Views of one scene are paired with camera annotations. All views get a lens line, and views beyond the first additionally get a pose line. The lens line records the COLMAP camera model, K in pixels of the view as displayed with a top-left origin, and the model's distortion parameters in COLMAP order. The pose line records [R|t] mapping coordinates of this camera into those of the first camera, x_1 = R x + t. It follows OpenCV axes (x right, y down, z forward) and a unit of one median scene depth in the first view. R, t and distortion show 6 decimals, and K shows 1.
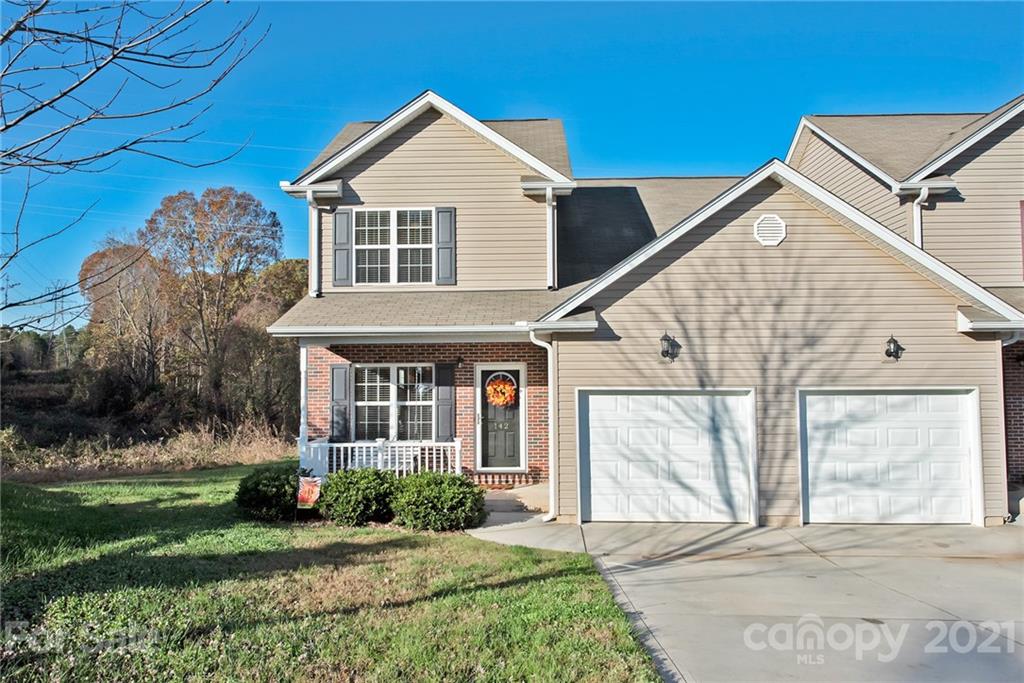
lens RADIAL K [[710.0, 0, 512.0], [0, 710.0, 341.5], [0, 0, 1]] dist [-0.002487, -0.000266]
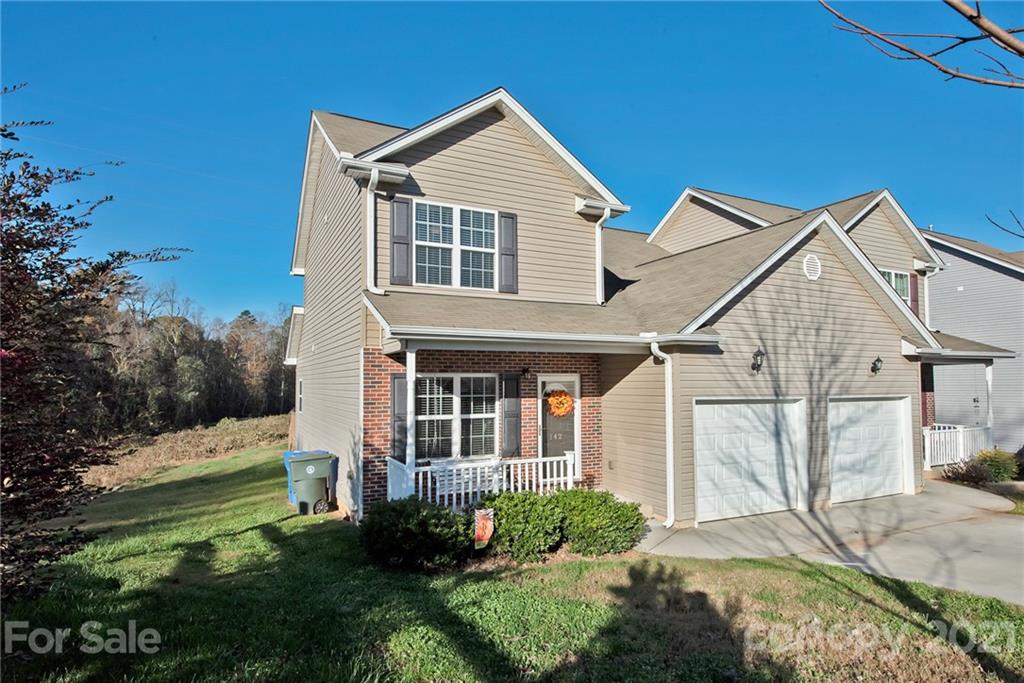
lens RADIAL K [[558.8, 0, 509.9], [0, 558.8, 360.1], [0, 0, 1]] dist [-0.002197, -0.000262]
pose [[0.881679, 0.024582, 0.471209, -0.455427], [-0.022945, 0.999694, -0.009219, 0.019100], [-0.471292, -0.002684, 0.881973, 0.333469]]
